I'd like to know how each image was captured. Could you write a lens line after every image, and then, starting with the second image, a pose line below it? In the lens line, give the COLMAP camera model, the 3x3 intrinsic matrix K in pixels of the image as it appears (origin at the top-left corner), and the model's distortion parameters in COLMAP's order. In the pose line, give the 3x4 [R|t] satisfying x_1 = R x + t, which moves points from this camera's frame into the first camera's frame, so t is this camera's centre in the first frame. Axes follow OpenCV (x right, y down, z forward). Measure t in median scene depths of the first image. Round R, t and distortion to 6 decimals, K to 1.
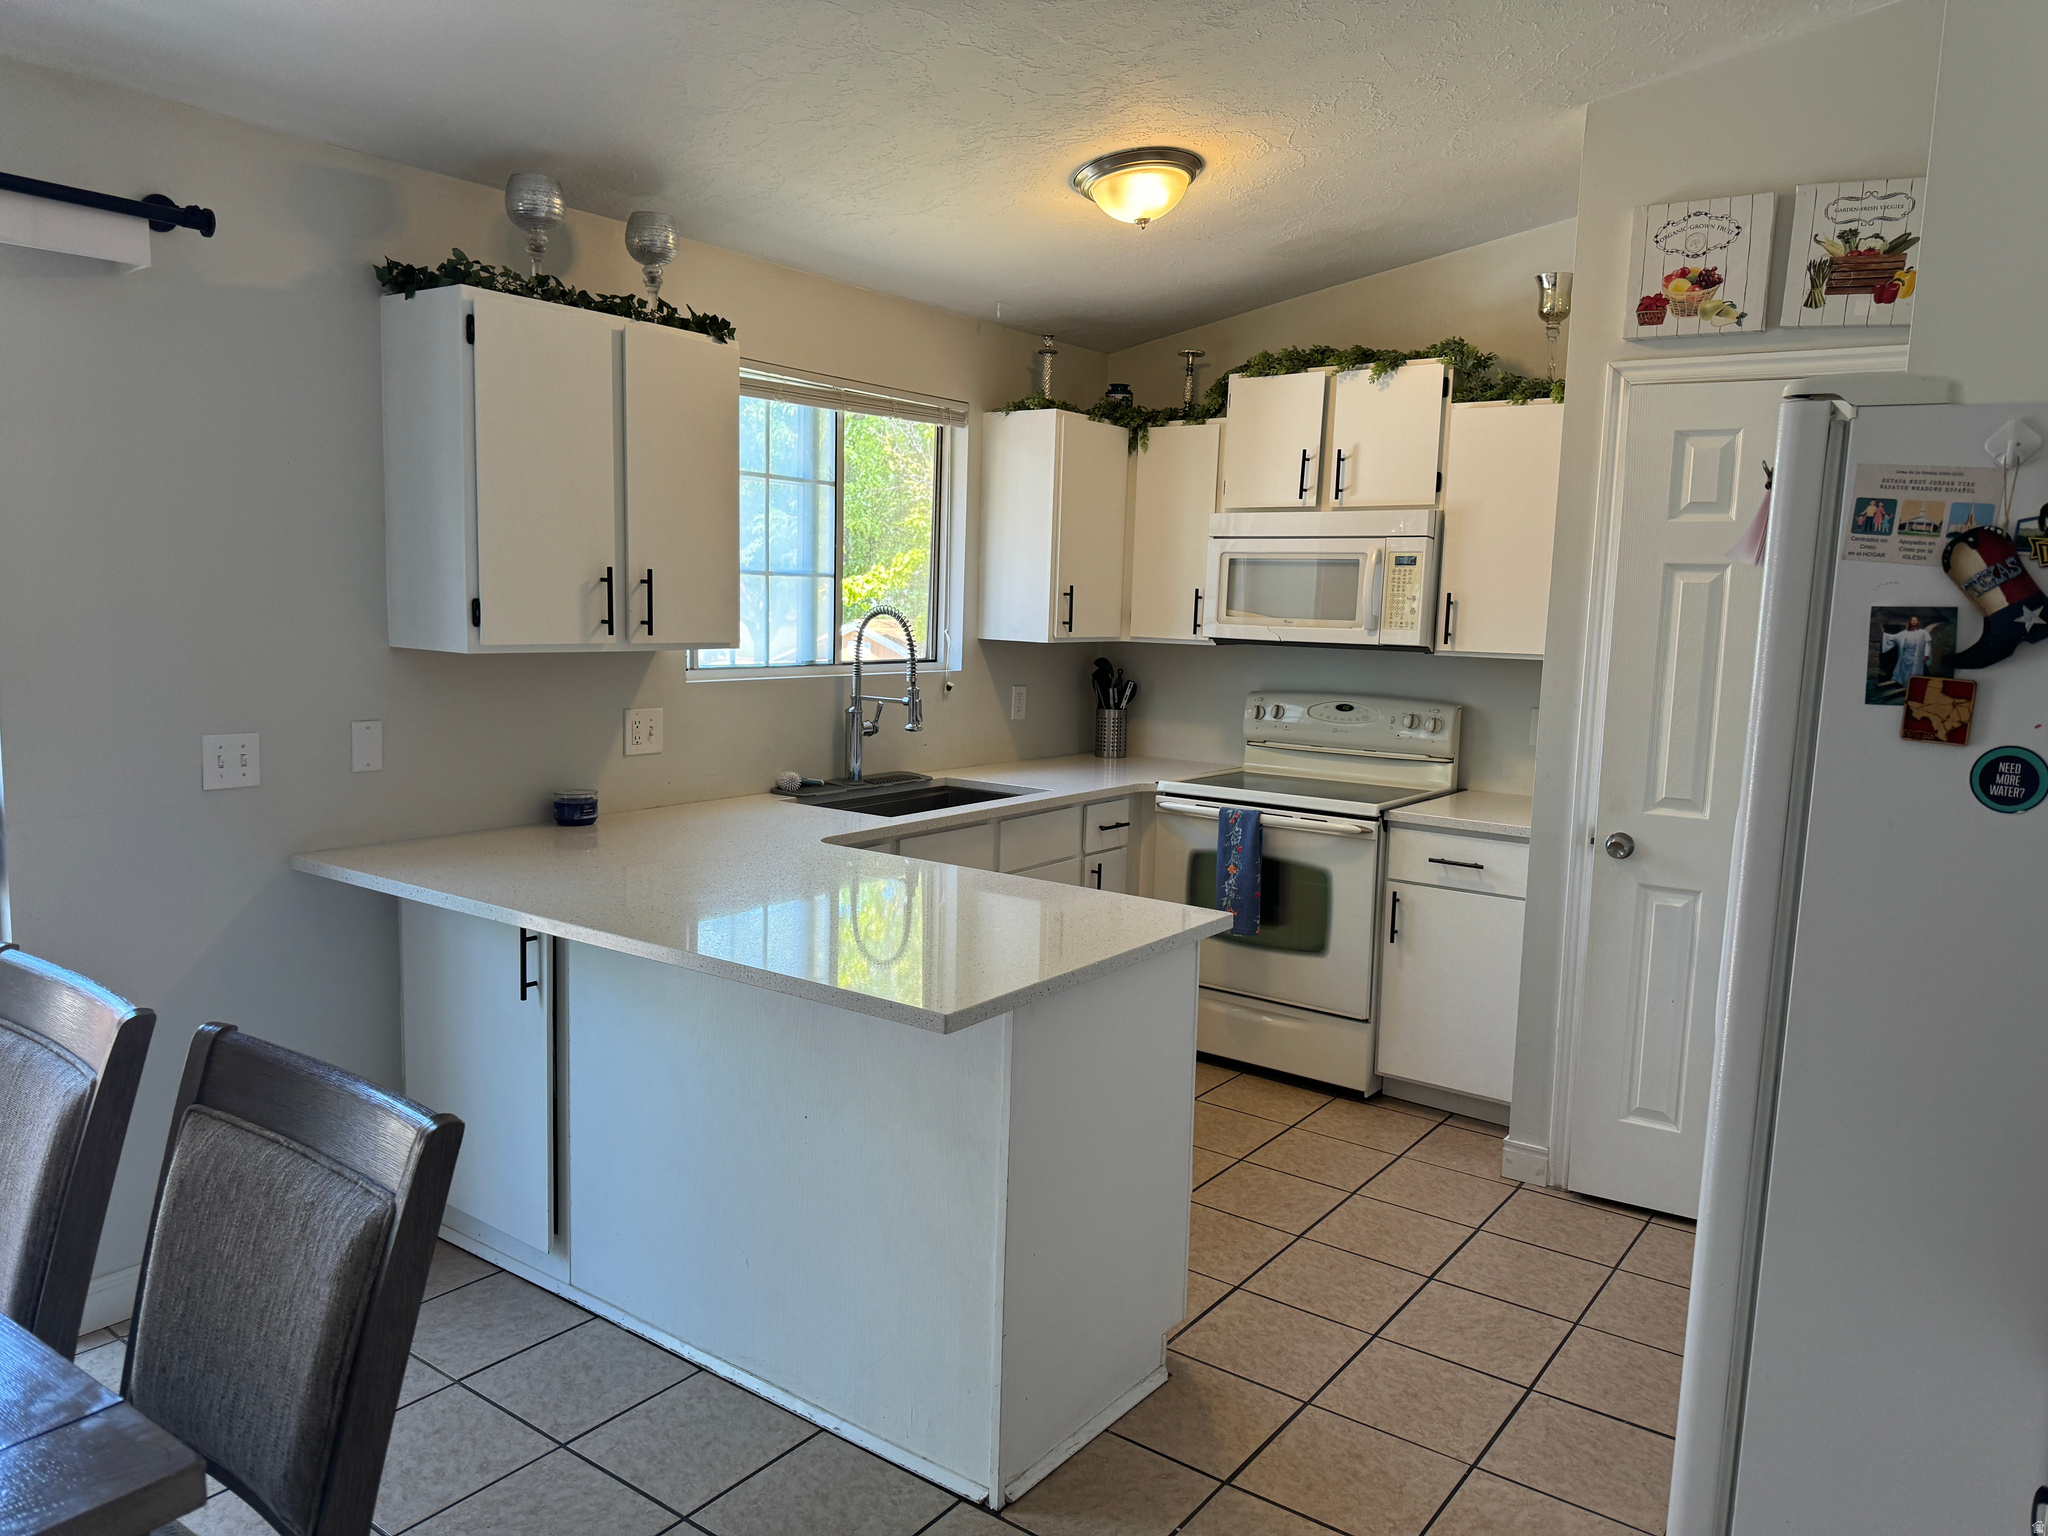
lens RADIAL K [[1451.2, 0, 1040.2], [0, 1451.2, 755.3], [0, 0, 1]] dist [0.059013, -0.056625]
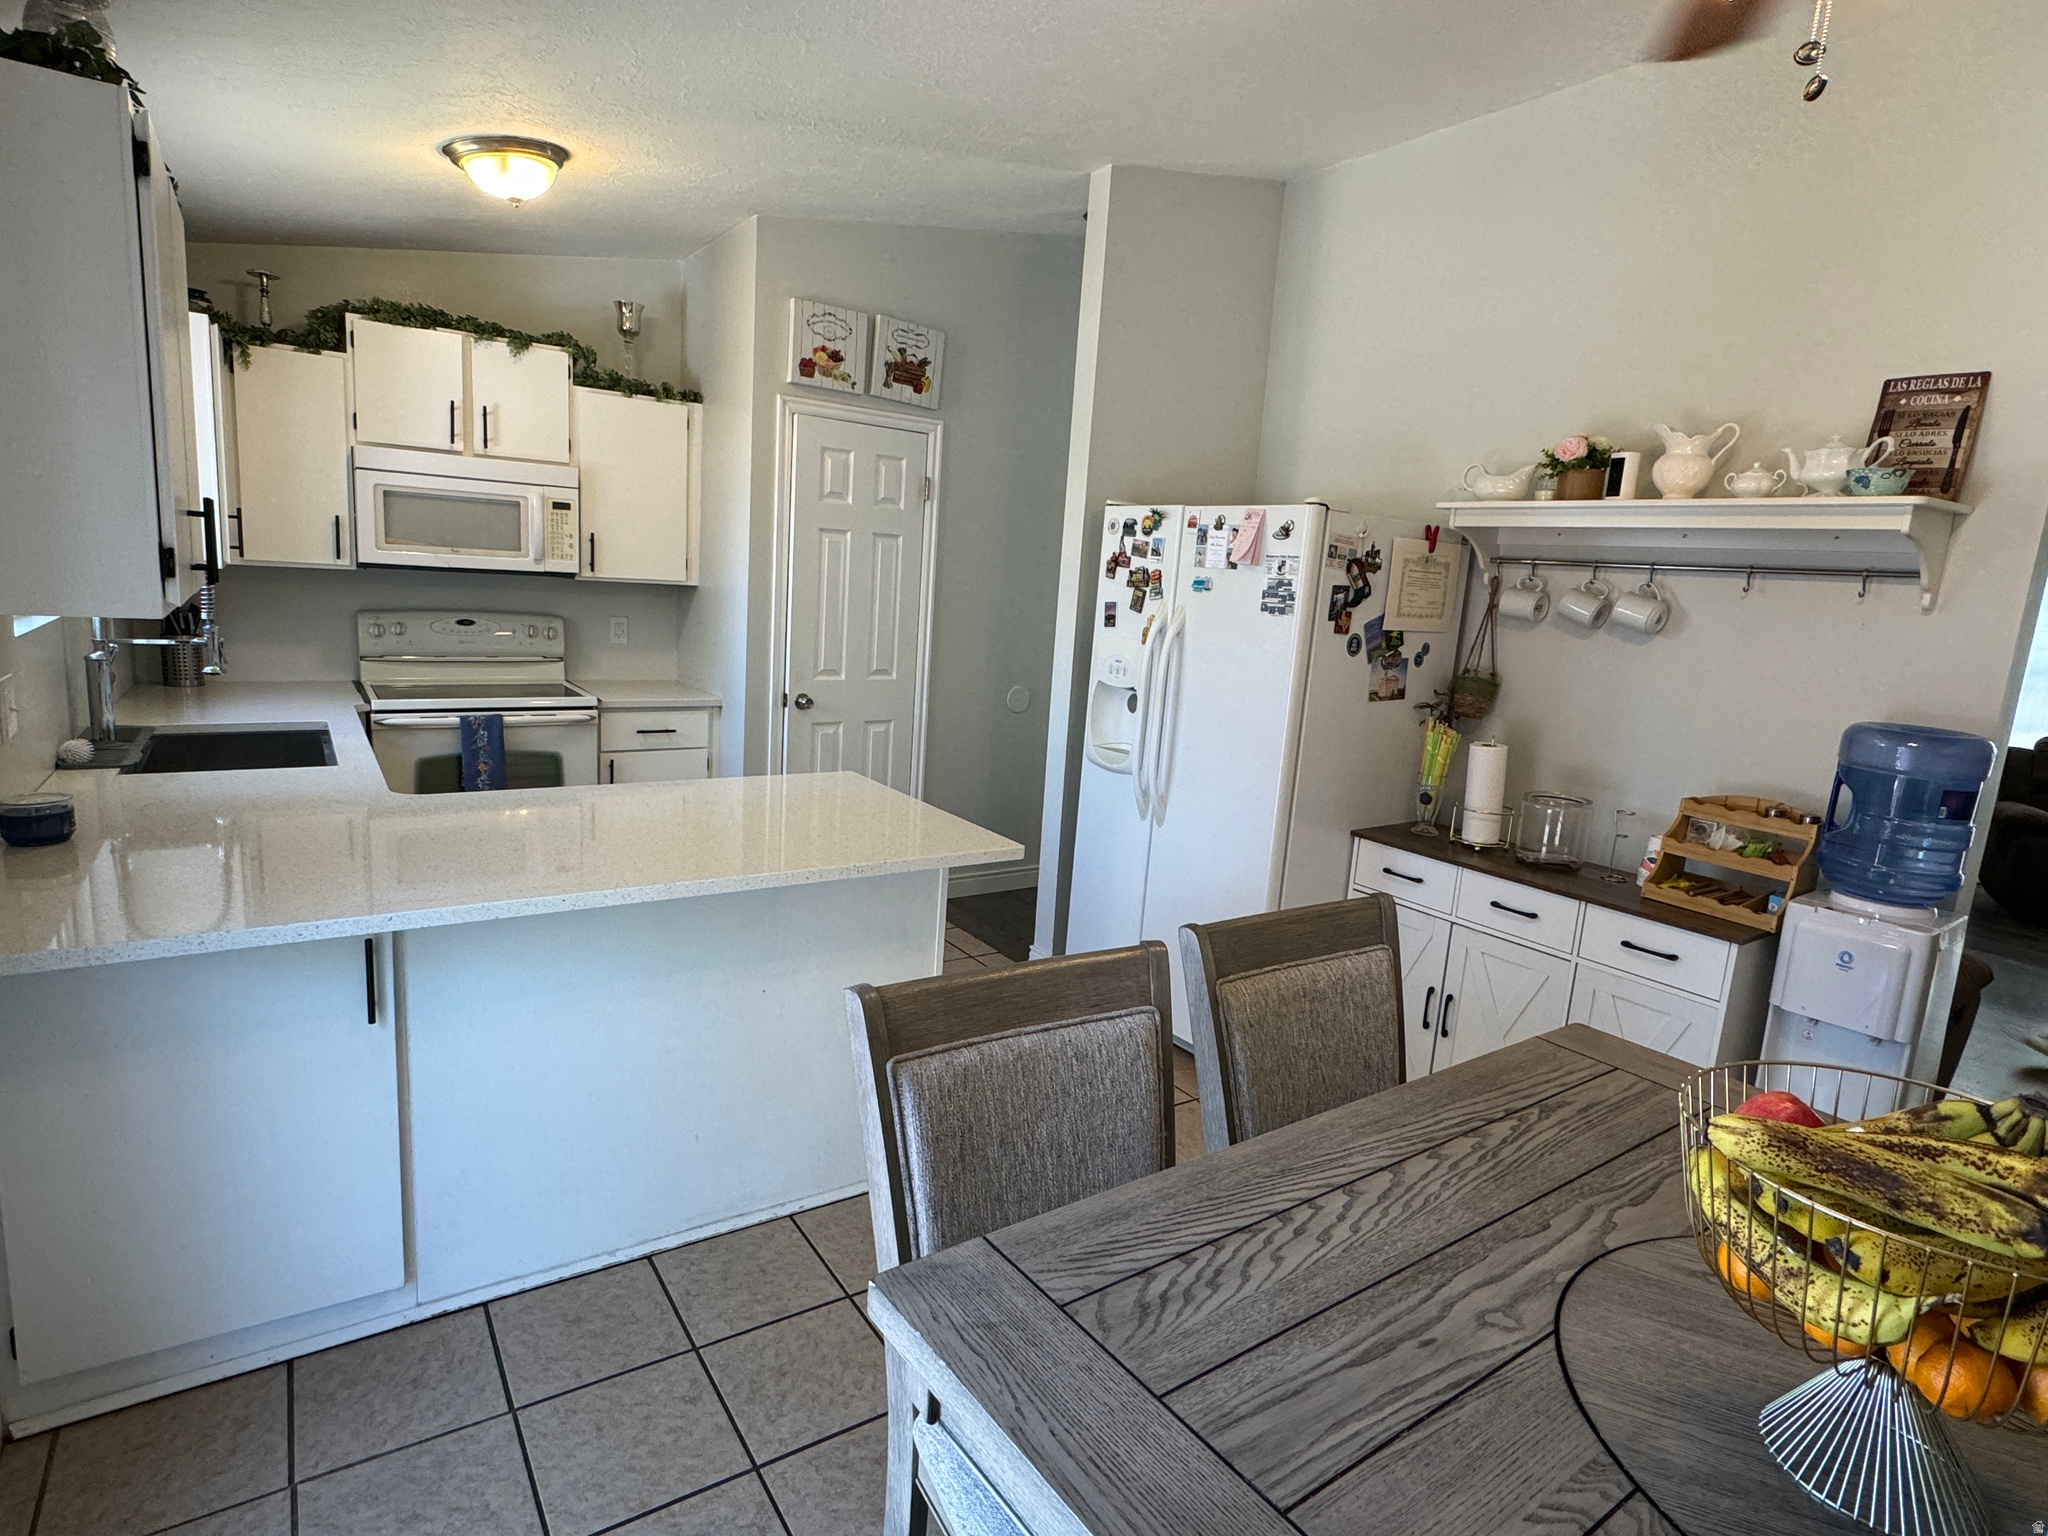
lens RADIAL K [[1082.6, 0, 1025.1], [0, 1082.6, 757.9], [0, 0, 1]] dist [-0.004566, 0.003147]
pose [[0.342568, -0.167300, 0.924477, -0.602069], [0.051031, 0.985878, 0.159502, -0.052434], [-0.938106, -0.007463, 0.346268, 0.326157]]
